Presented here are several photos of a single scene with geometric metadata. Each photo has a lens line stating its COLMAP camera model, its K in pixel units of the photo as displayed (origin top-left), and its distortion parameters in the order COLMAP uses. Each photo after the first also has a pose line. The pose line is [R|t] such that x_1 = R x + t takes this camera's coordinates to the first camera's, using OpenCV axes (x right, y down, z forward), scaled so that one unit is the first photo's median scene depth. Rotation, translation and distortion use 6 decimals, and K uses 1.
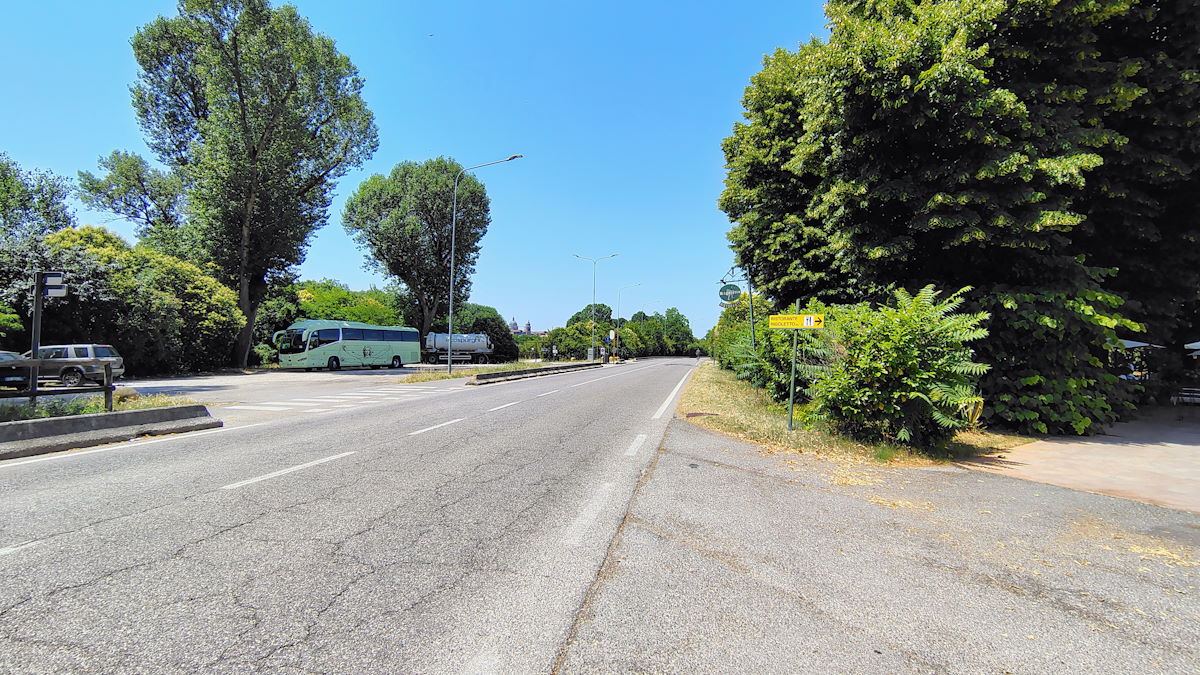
lens RADIAL K [[552.3, 0, 596.5], [0, 552.3, 341.5], [0, 0, 1]] dist [-0.020306, 0.000098]
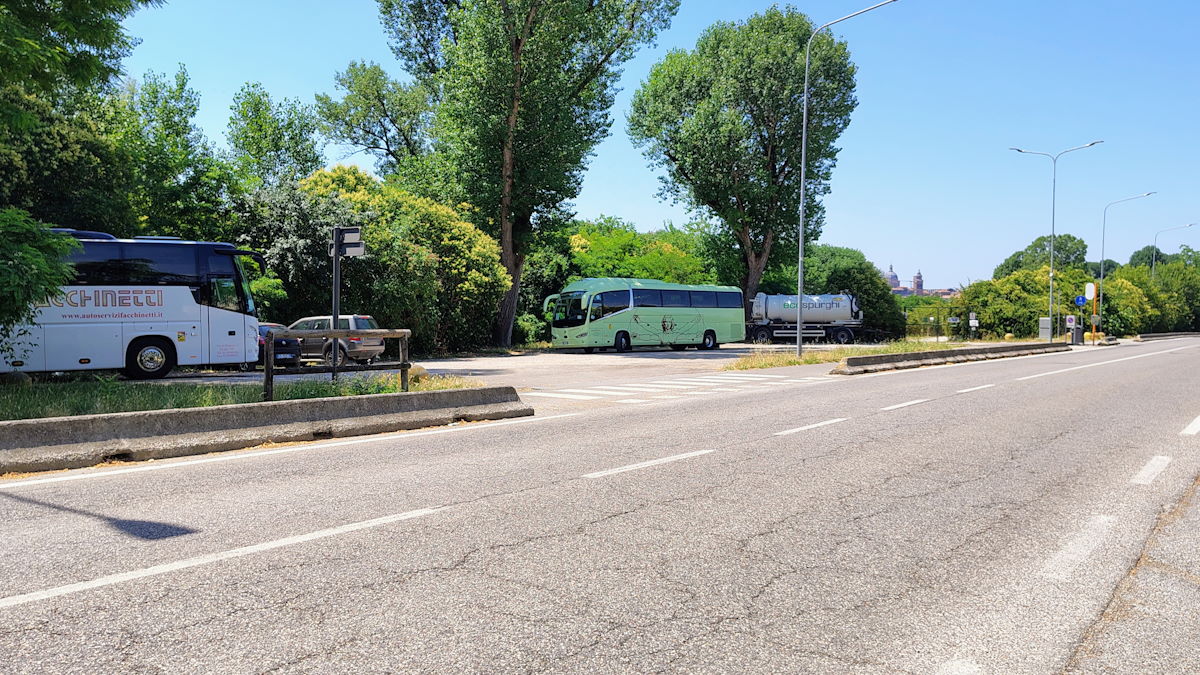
lens RADIAL K [[921.1, 0, 596.6], [0, 921.1, 329.4], [0, 0, 1]] dist [0.035263, -0.053730]
pose [[0.896754, -0.000917, -0.442528, -0.004550], [0.011100, 0.999730, 0.020422, 0.001584], [0.442390, -0.023226, 0.896522, -0.031807]]
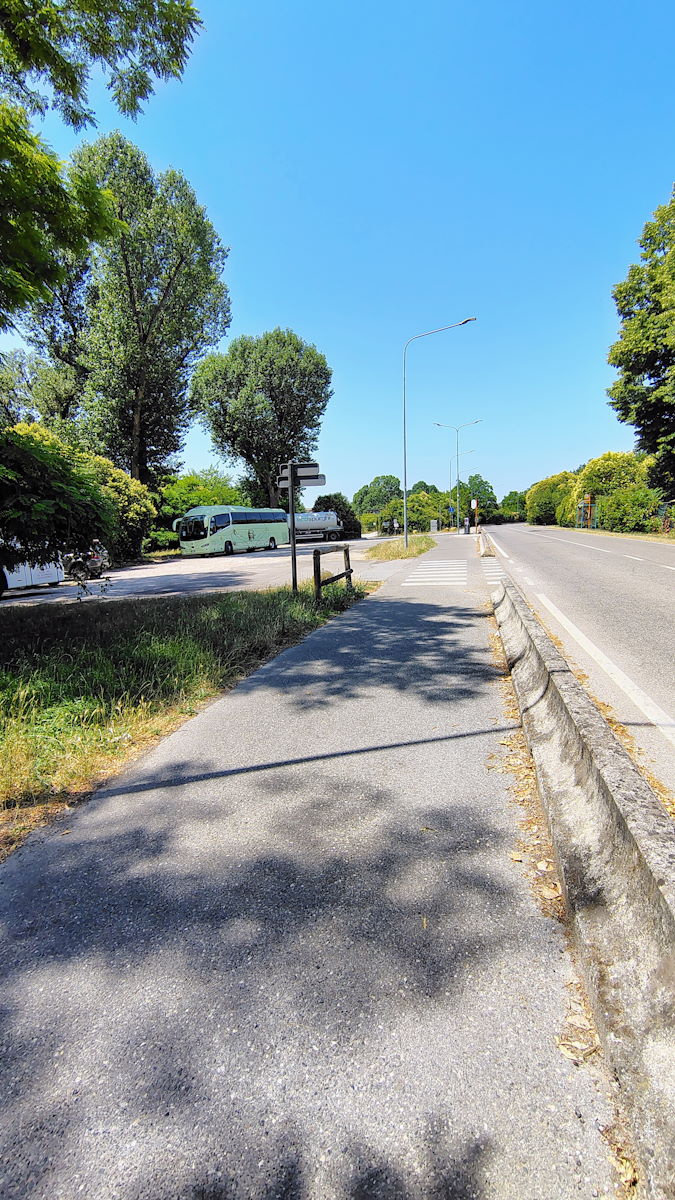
lens RADIAL K [[552.3, 0, 337.5], [0, 552.3, 600.0], [0, 0, 1]] dist [-0.020306, 0.000098]
pose [[0.996642, -0.048525, -0.065952, -0.215602], [0.057903, 0.987189, 0.148677, -0.005333], [0.057892, -0.151997, 0.986684, -0.022608]]
